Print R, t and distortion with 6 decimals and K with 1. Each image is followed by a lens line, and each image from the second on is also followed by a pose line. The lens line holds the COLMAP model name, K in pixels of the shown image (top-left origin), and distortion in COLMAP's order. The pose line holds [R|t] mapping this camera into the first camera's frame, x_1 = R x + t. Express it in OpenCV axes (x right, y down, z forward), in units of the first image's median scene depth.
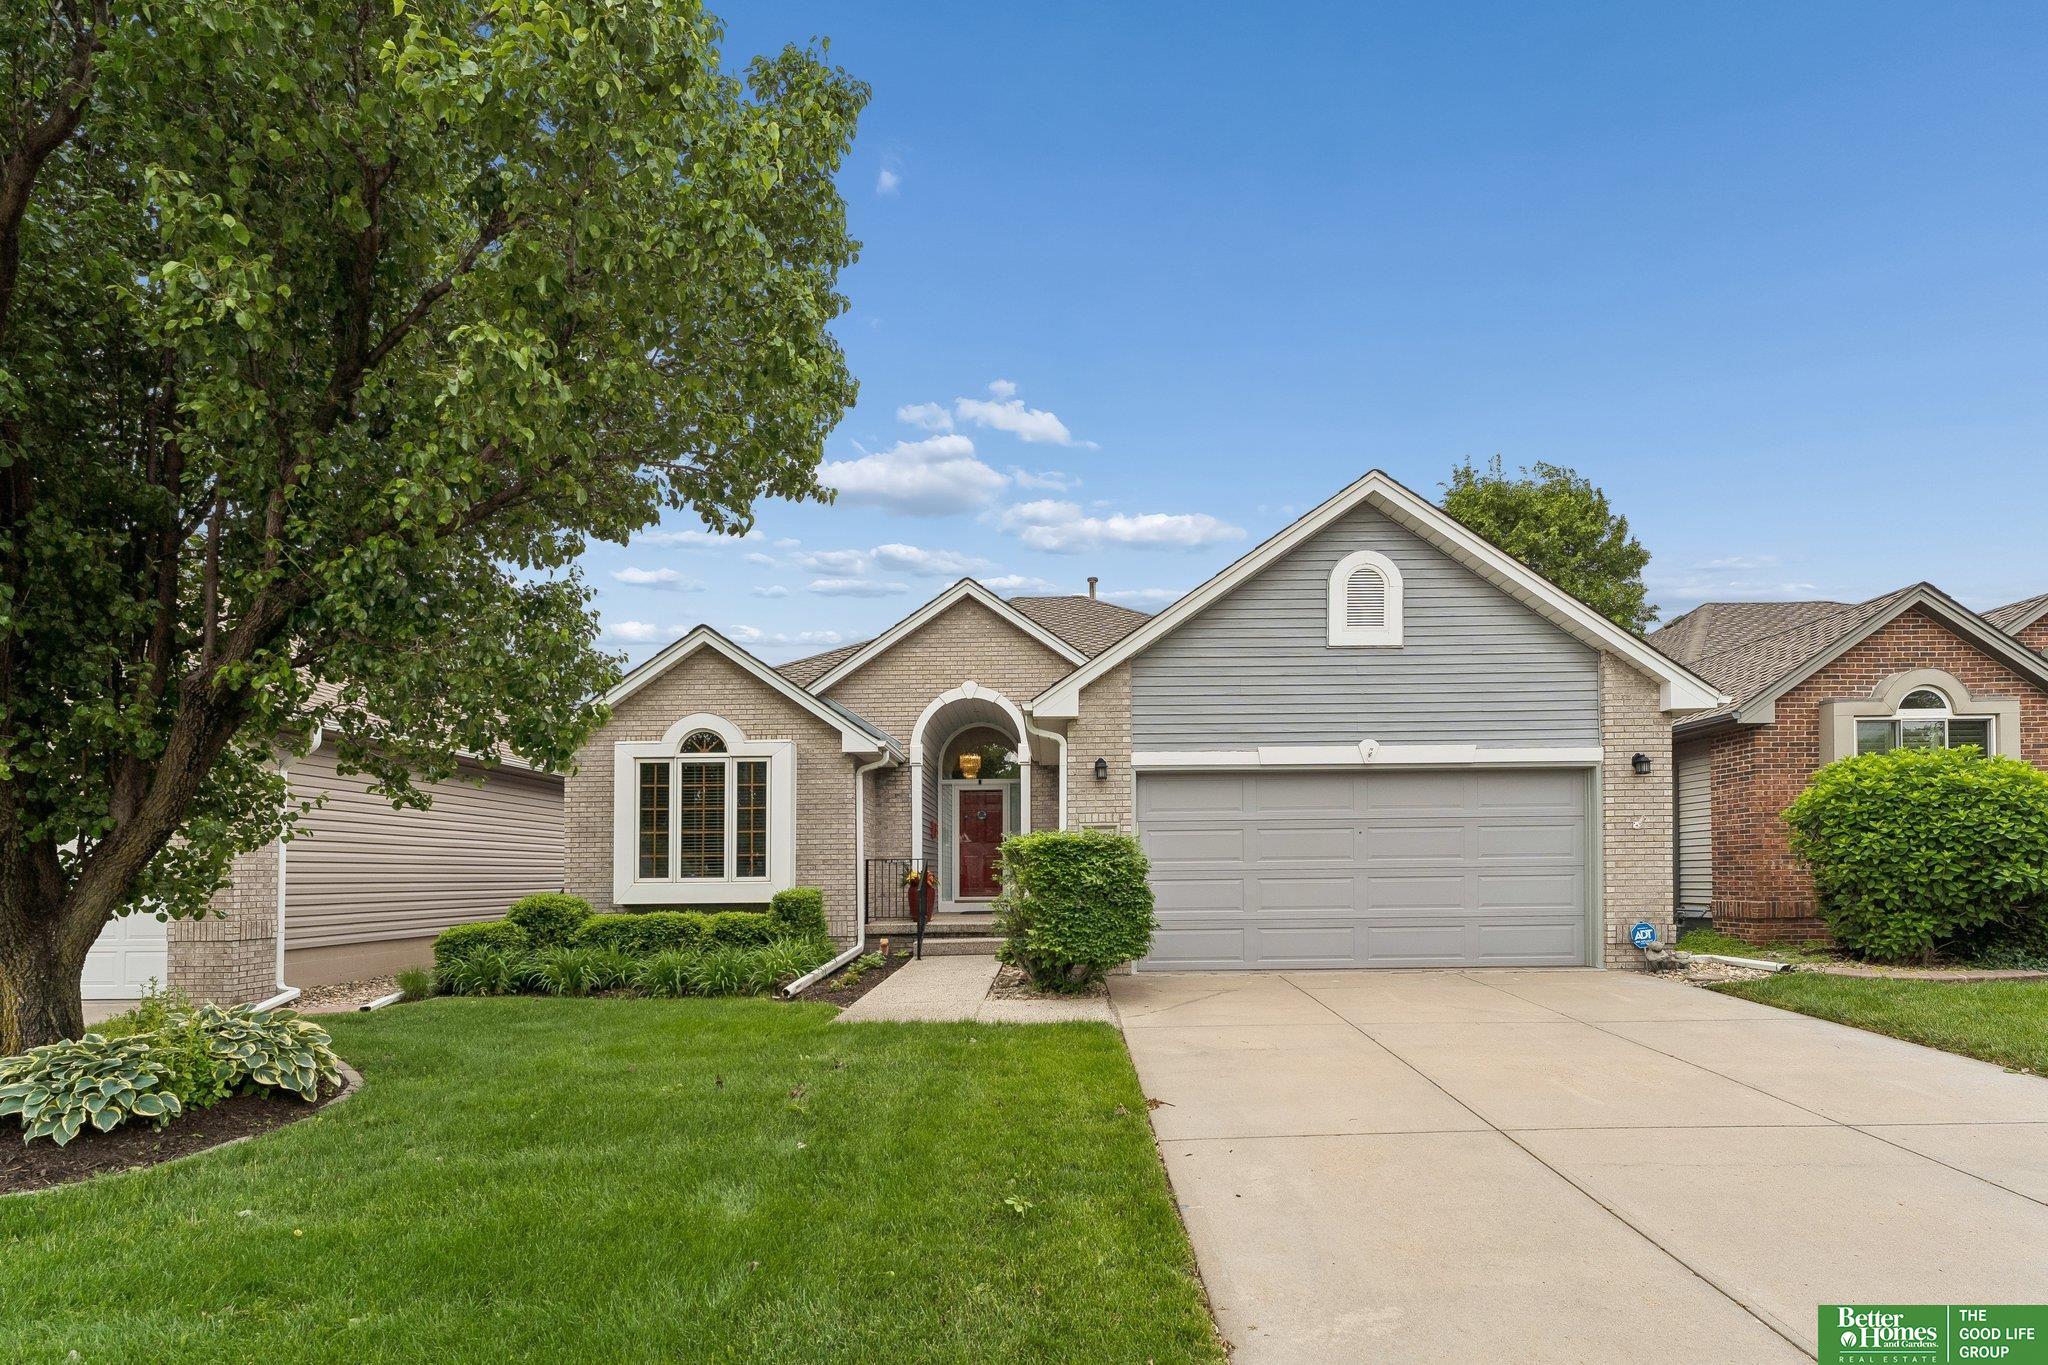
lens RADIAL K [[933.5, 0, 1023.1], [0, 933.5, 834.0], [0, 0, 1]] dist [-0.000509, 0.000043]
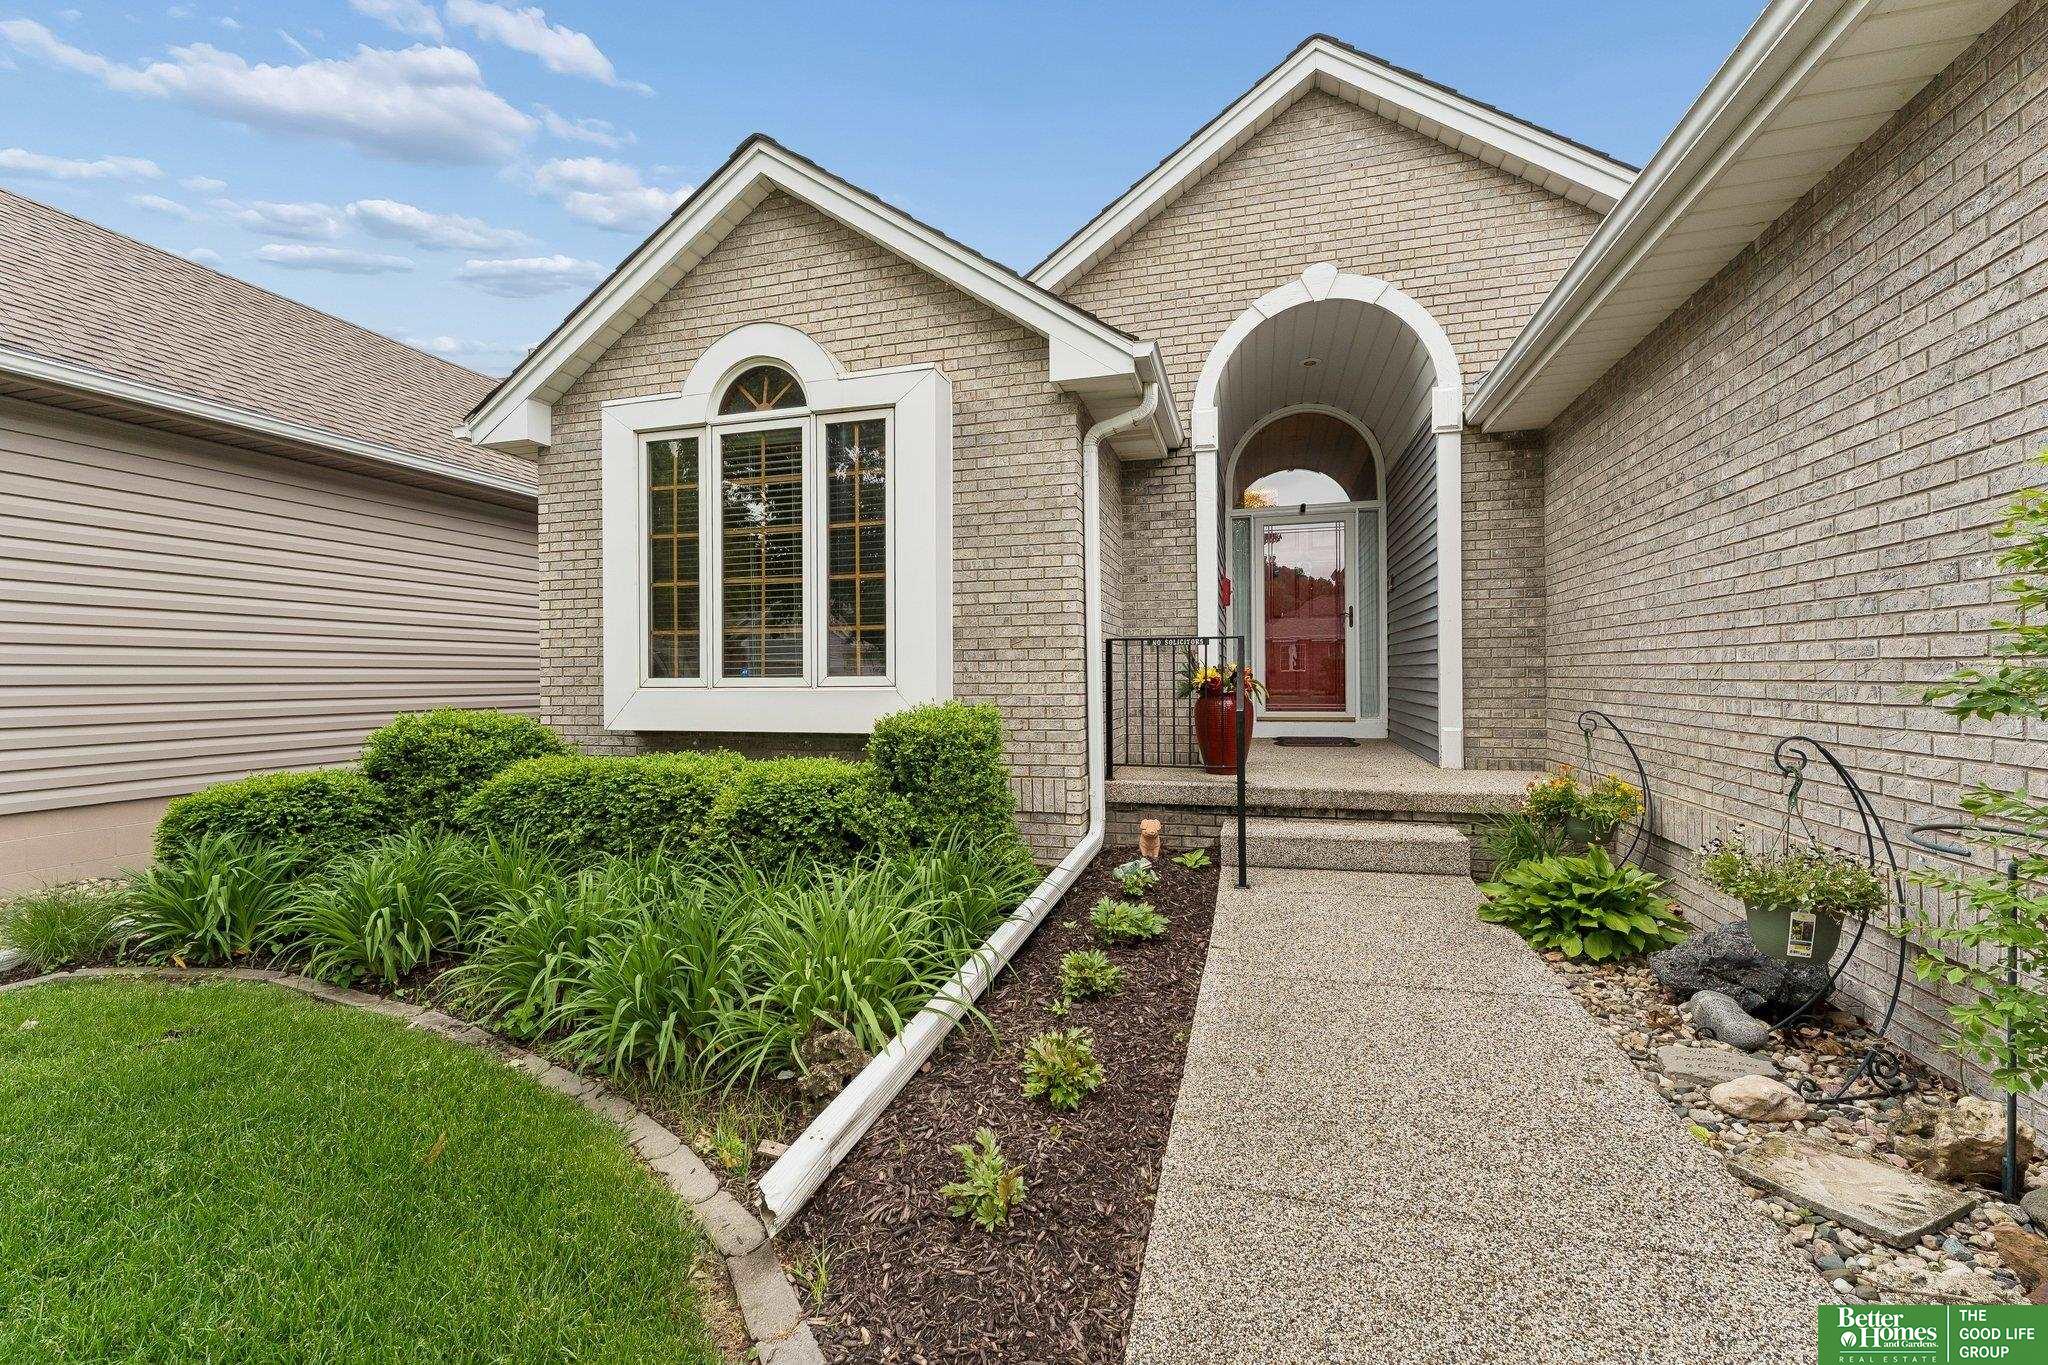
lens RADIAL K [[820.0, 0, 1027.3], [0, 820.0, 662.6], [0, 0, 1]] dist [0.000571, 0.000295]
pose [[0.968419, -0.001813, -0.249321, -0.121829], [0.009099, 0.999564, 0.028077, 0.031723], [0.249162, -0.029459, 0.968014, 0.692127]]
